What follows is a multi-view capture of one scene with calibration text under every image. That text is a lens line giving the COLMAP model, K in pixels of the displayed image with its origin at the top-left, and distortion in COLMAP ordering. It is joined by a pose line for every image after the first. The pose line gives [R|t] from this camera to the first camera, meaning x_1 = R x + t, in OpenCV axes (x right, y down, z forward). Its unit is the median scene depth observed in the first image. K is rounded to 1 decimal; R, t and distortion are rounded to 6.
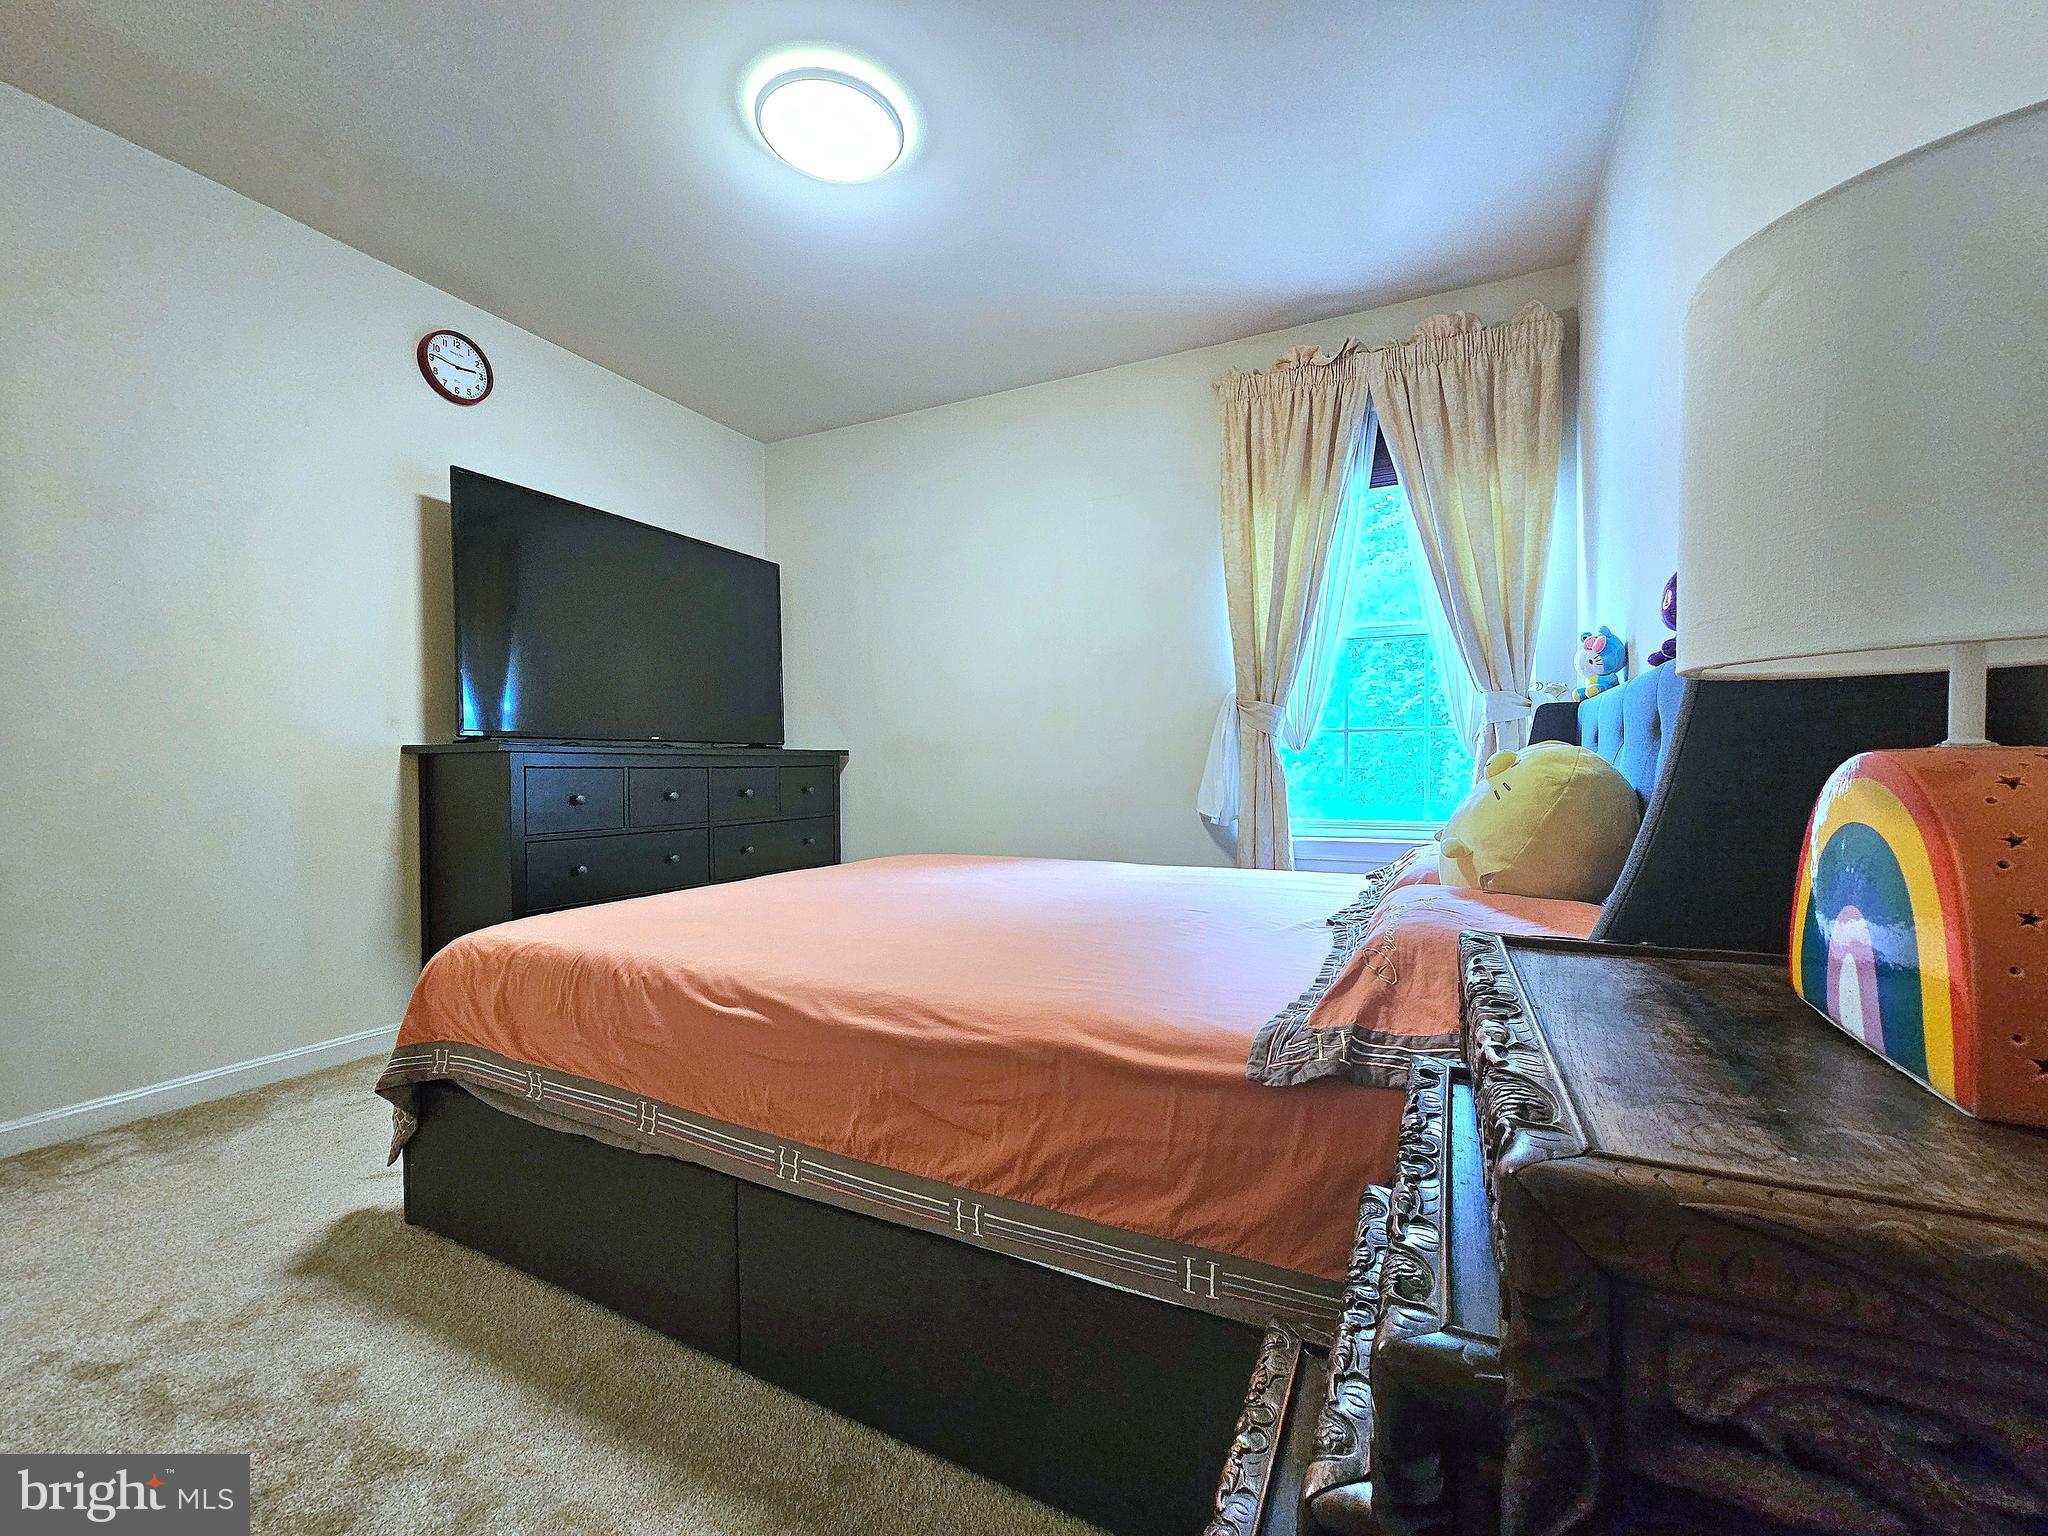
lens RADIAL K [[834.8, 0, 1031.8], [0, 834.8, 773.5], [0, 0, 1]] dist [0.001664, -0.000297]
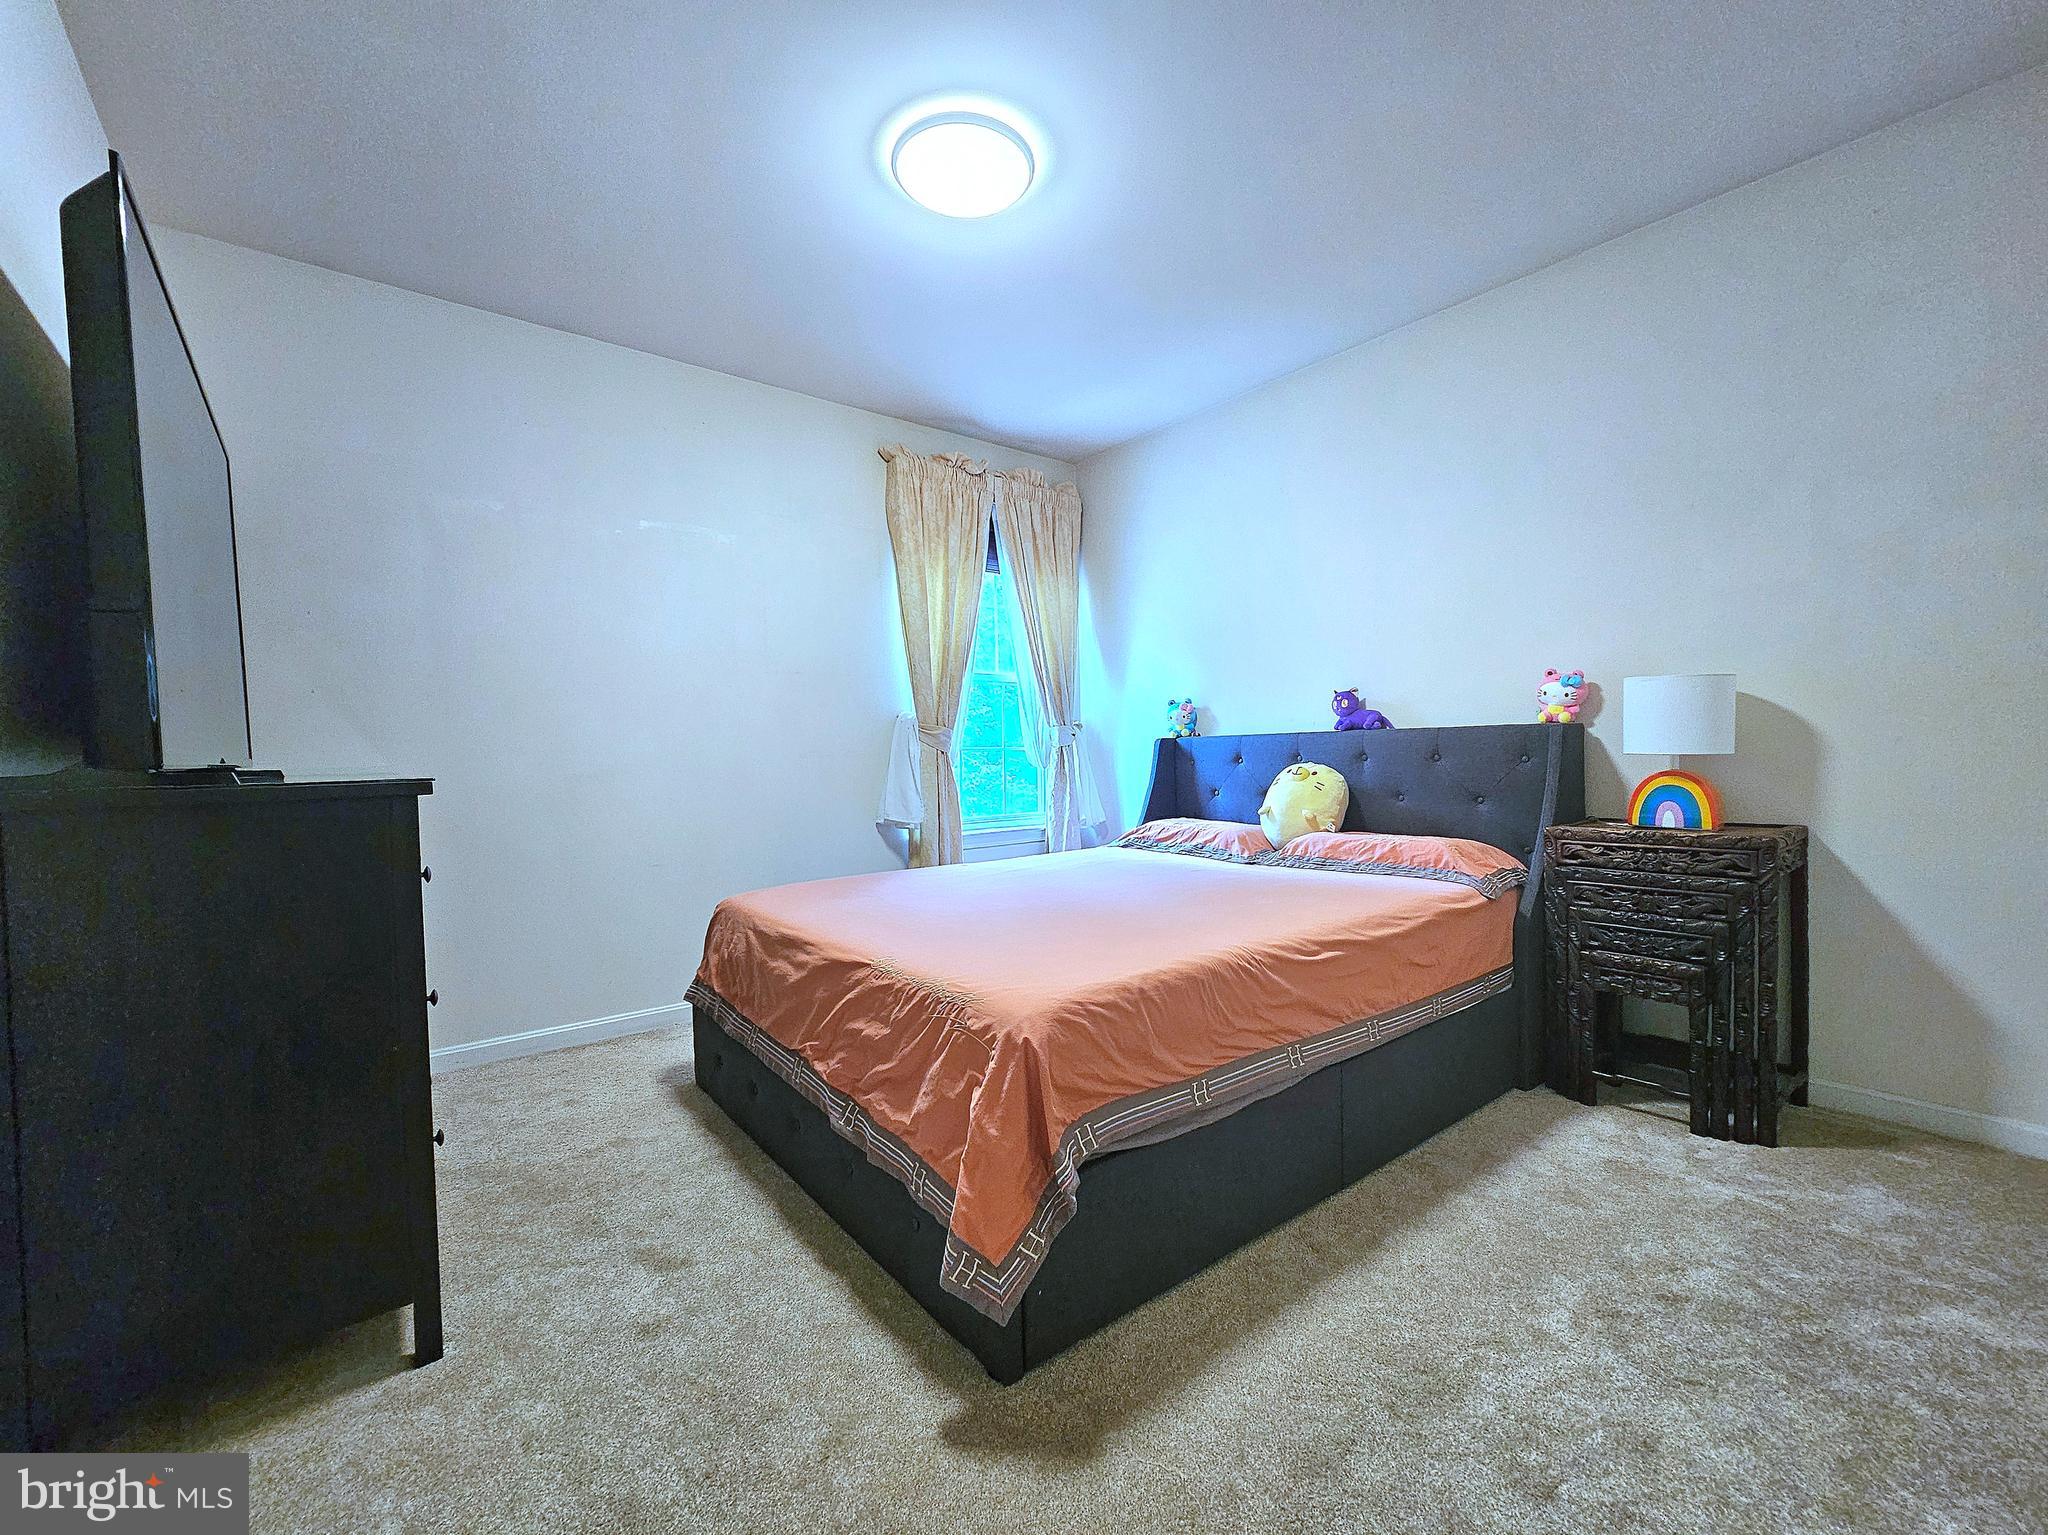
lens RADIAL K [[834.8, 0, 1031.8], [0, 834.8, 773.0], [0, 0, 1]] dist [0.001664, -0.000297]
pose [[0.429071, -0.024768, 0.902931, -0.861131], [0.026811, 0.999533, 0.014677, -0.033152], [-0.902873, 0.017911, 0.429534, 0.375305]]
